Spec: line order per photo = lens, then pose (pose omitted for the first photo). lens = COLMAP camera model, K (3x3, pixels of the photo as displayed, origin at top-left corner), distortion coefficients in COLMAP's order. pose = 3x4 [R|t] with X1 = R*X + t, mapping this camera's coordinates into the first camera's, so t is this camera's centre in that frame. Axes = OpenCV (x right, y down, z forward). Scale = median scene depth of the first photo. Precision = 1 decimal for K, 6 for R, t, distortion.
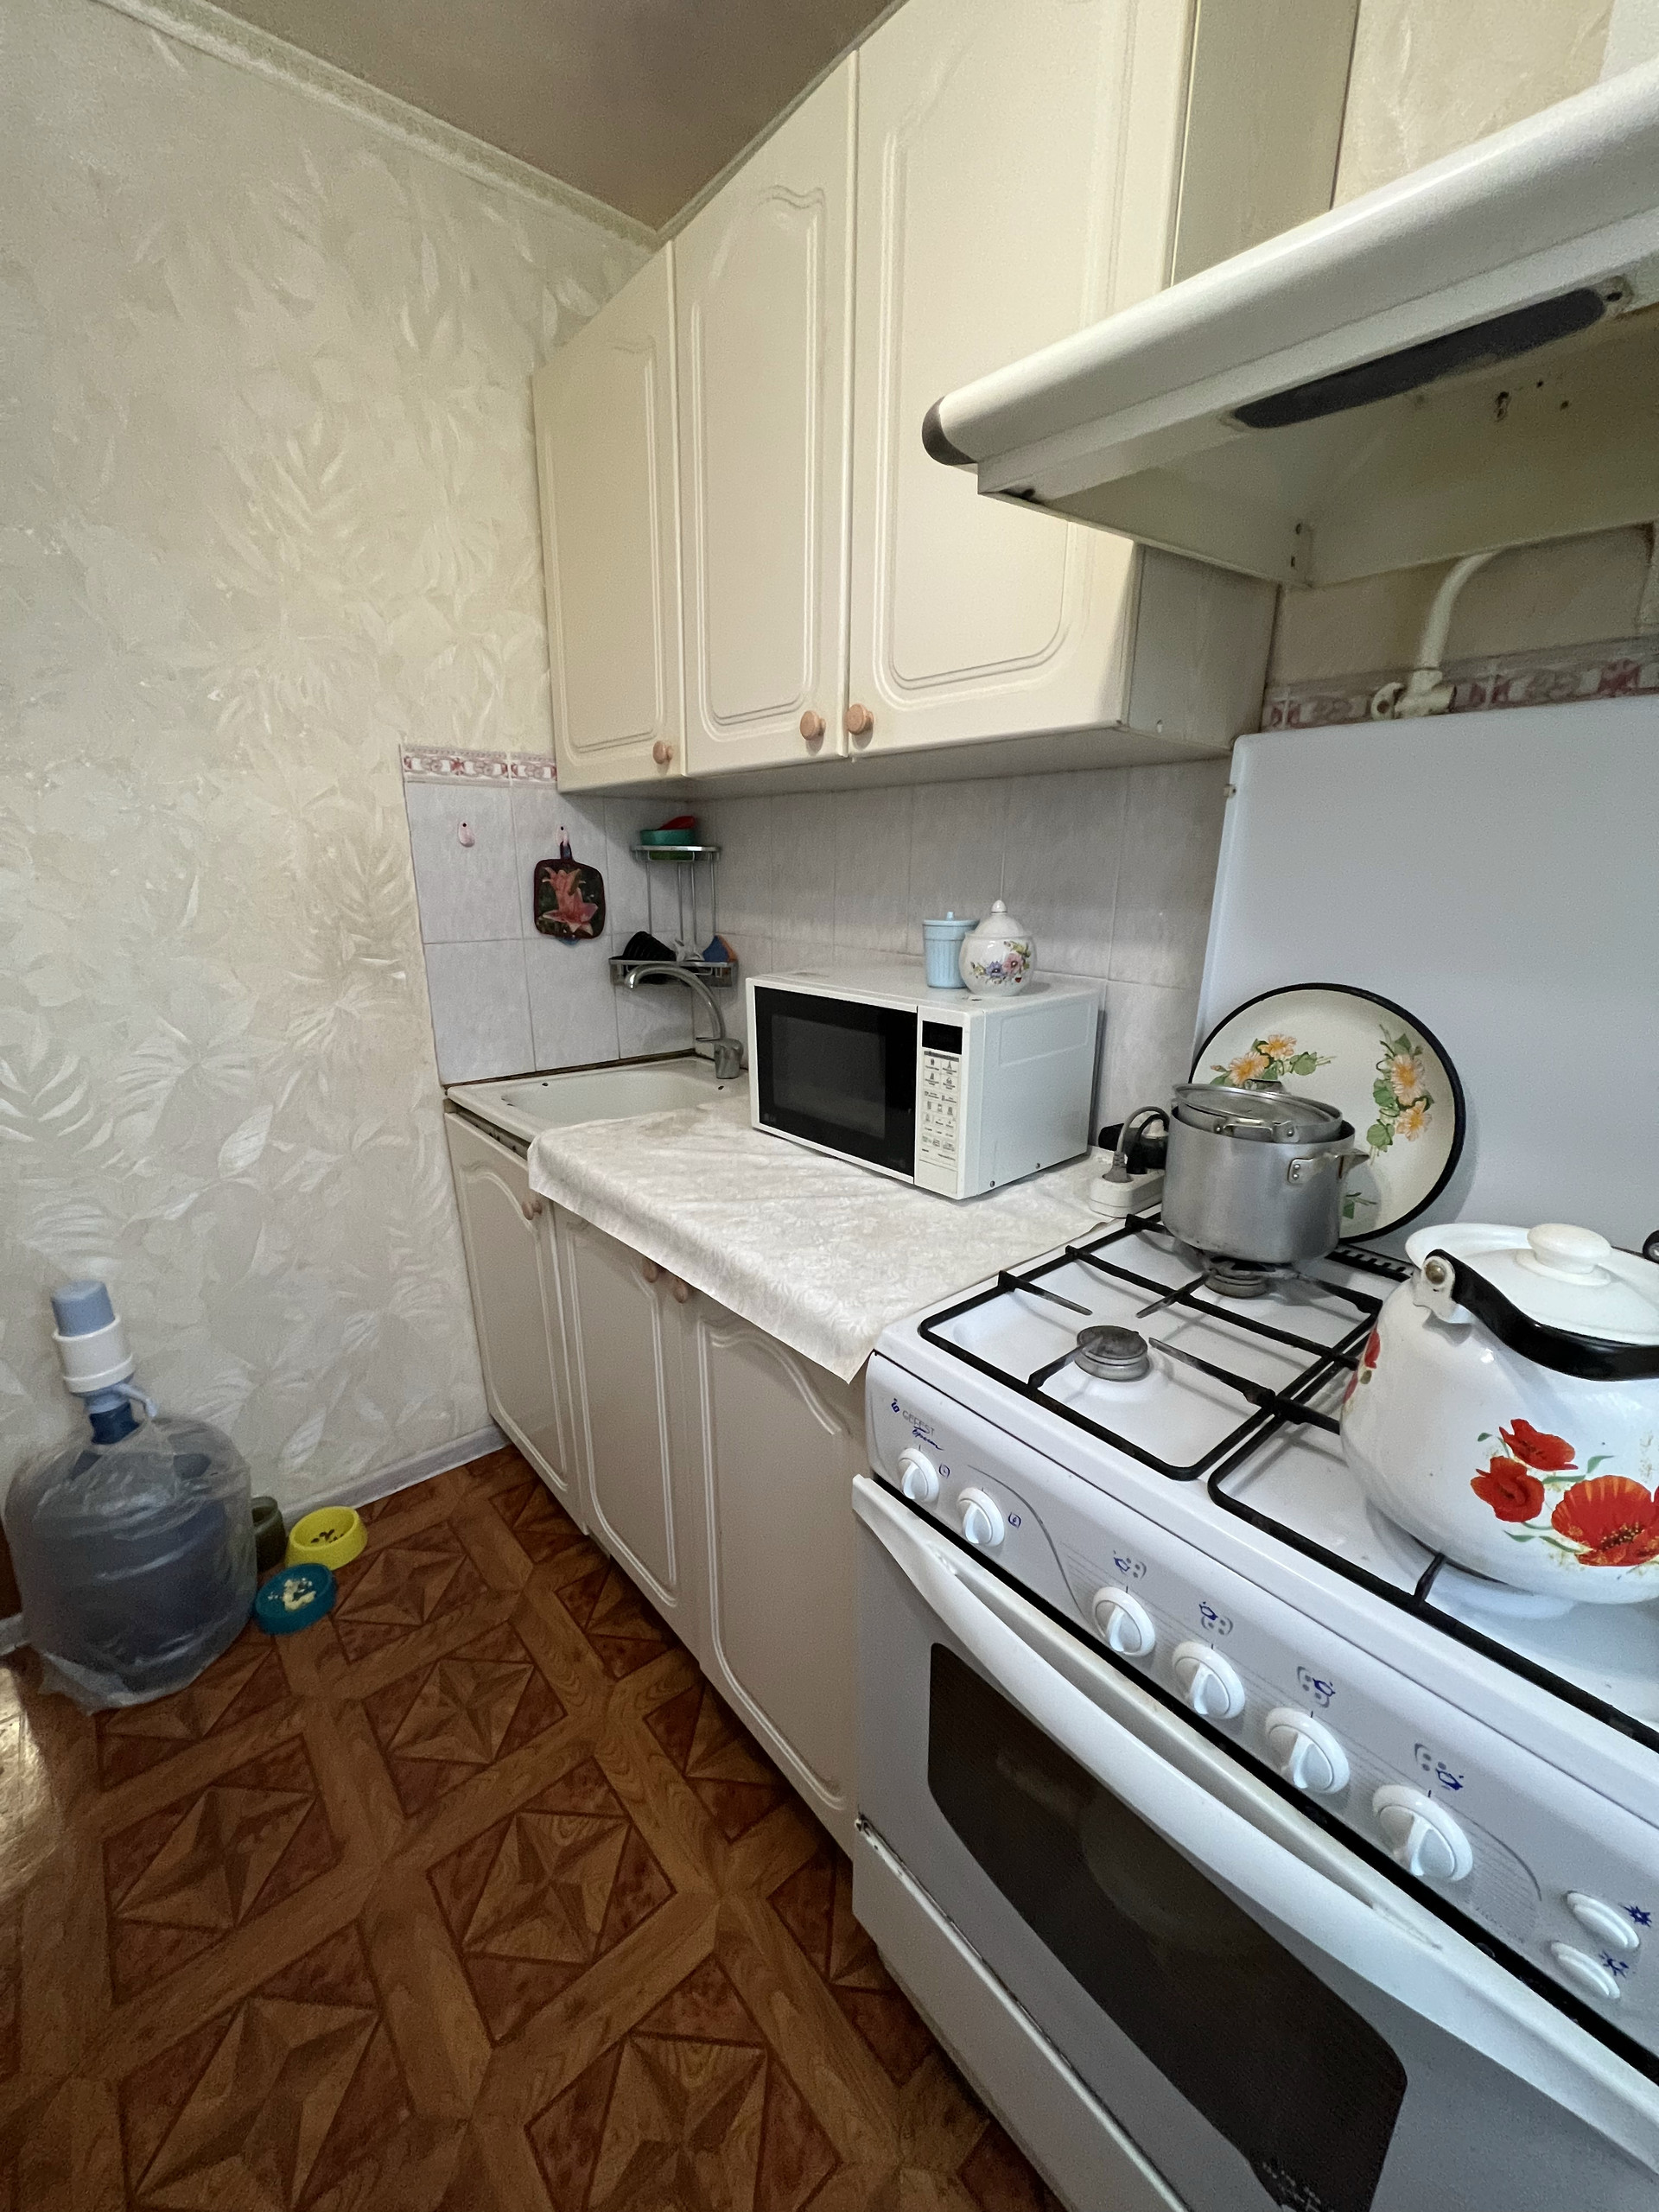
lens RADIAL K [[872.3, 0, 828.3], [0, 872.3, 1111.1], [0, 0, 1]] dist [-0.000661, -0.000151]
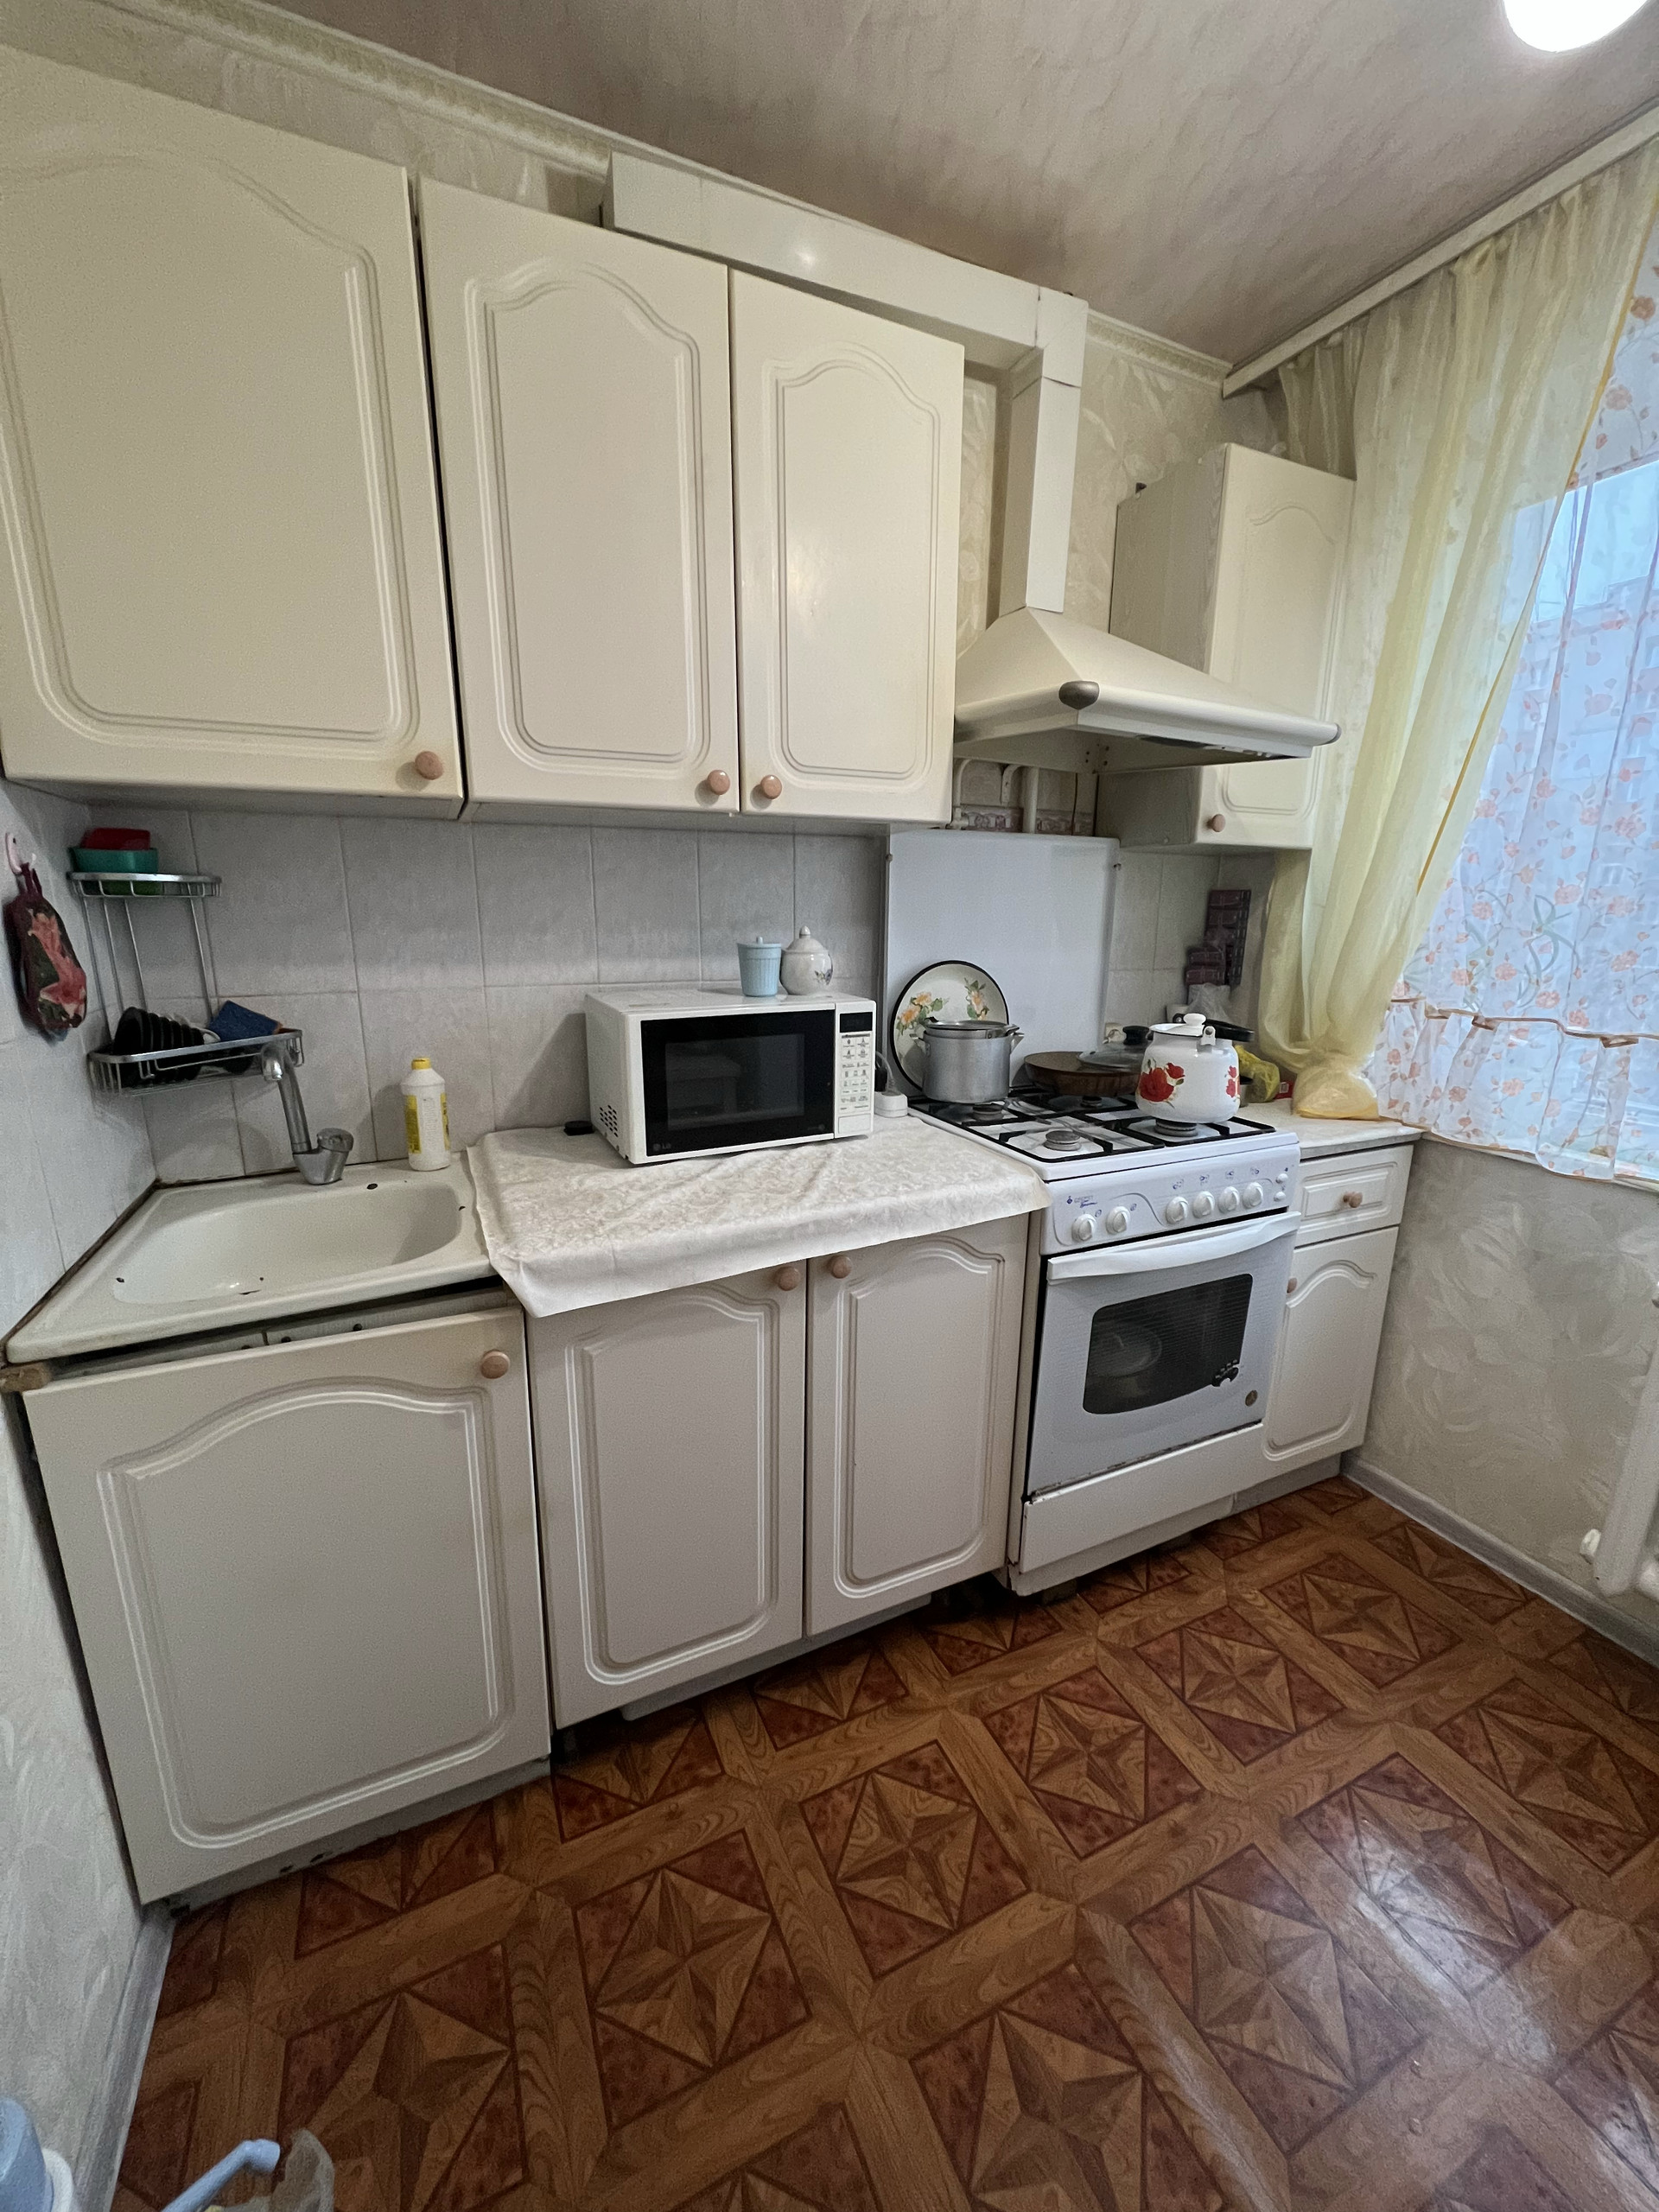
lens RADIAL K [[872.3, 0, 829.8], [0, 872.3, 1109.7], [0, 0, 1]] dist [-0.000661, -0.000151]
pose [[0.268703, -0.231503, 0.934989, -1.160847], [0.260187, 0.952049, 0.160953, -0.176981], [-0.927417, 0.200023, 0.316052, 0.583841]]
